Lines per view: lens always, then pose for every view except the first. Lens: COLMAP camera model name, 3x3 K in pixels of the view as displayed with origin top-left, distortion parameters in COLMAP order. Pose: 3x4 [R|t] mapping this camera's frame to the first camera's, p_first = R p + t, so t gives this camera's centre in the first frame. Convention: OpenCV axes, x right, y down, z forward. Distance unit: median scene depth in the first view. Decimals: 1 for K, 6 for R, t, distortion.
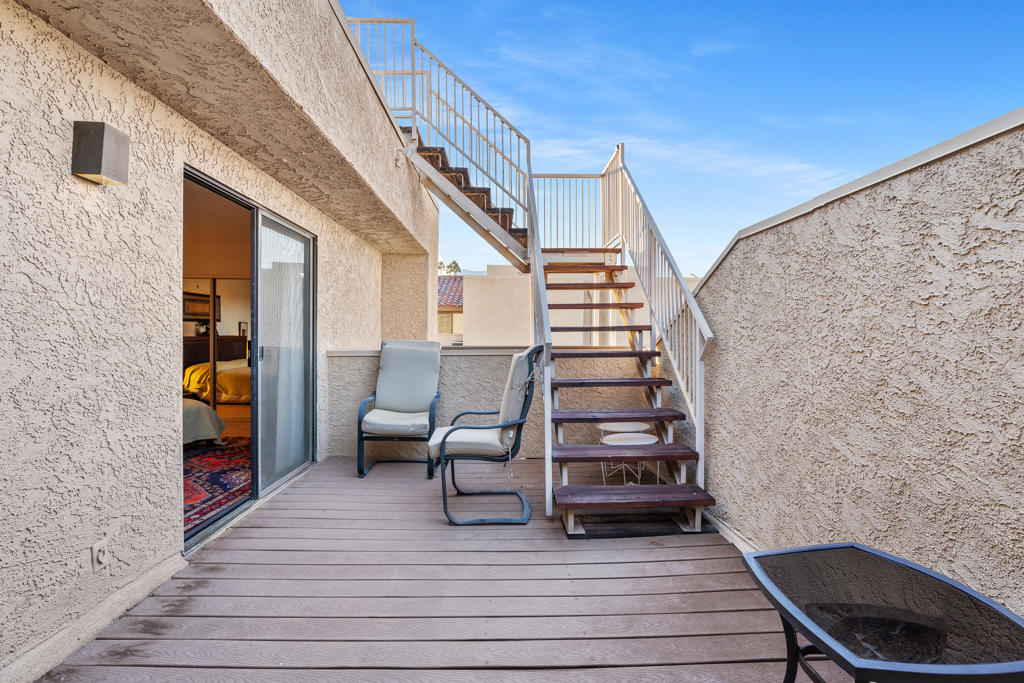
lens RADIAL K [[488.5, 0, 511.0], [0, 488.5, 335.6], [0, 0, 1]] dist [-0.001477, -0.000210]
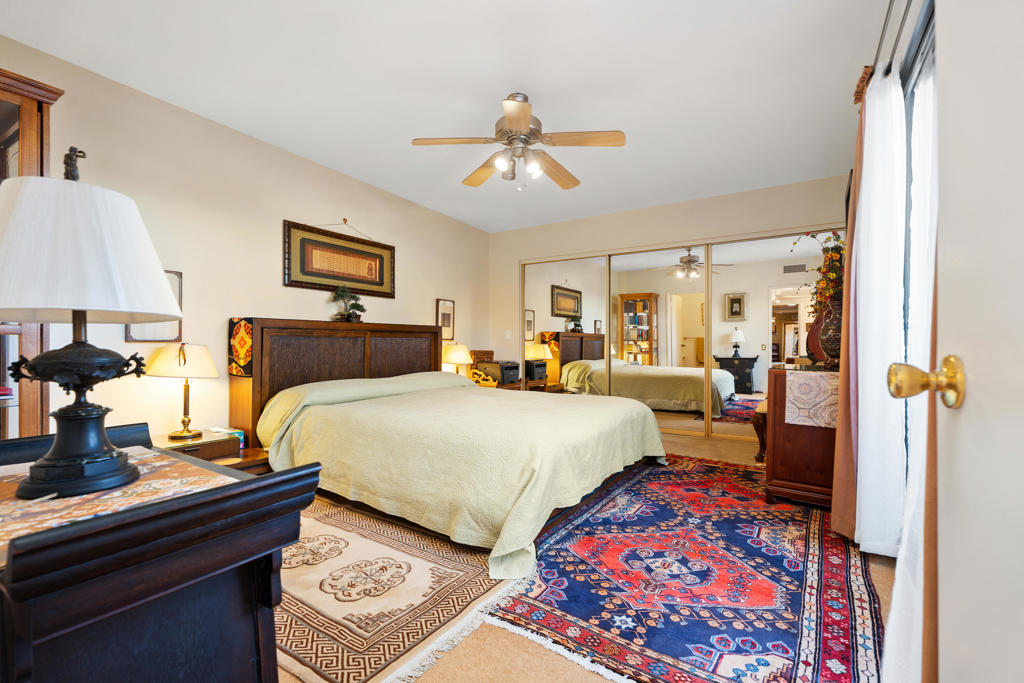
lens RADIAL K [[472.8, 0, 512.0], [0, 472.8, 341.5], [0, 0, 1]] dist [0.006476, -0.000003]
pose [[0.840850, -0.007488, -0.541216, -0.549027], [0.002035, 0.999941, -0.010672, 0.065159], [0.541264, 0.007872, 0.840816, 0.392245]]
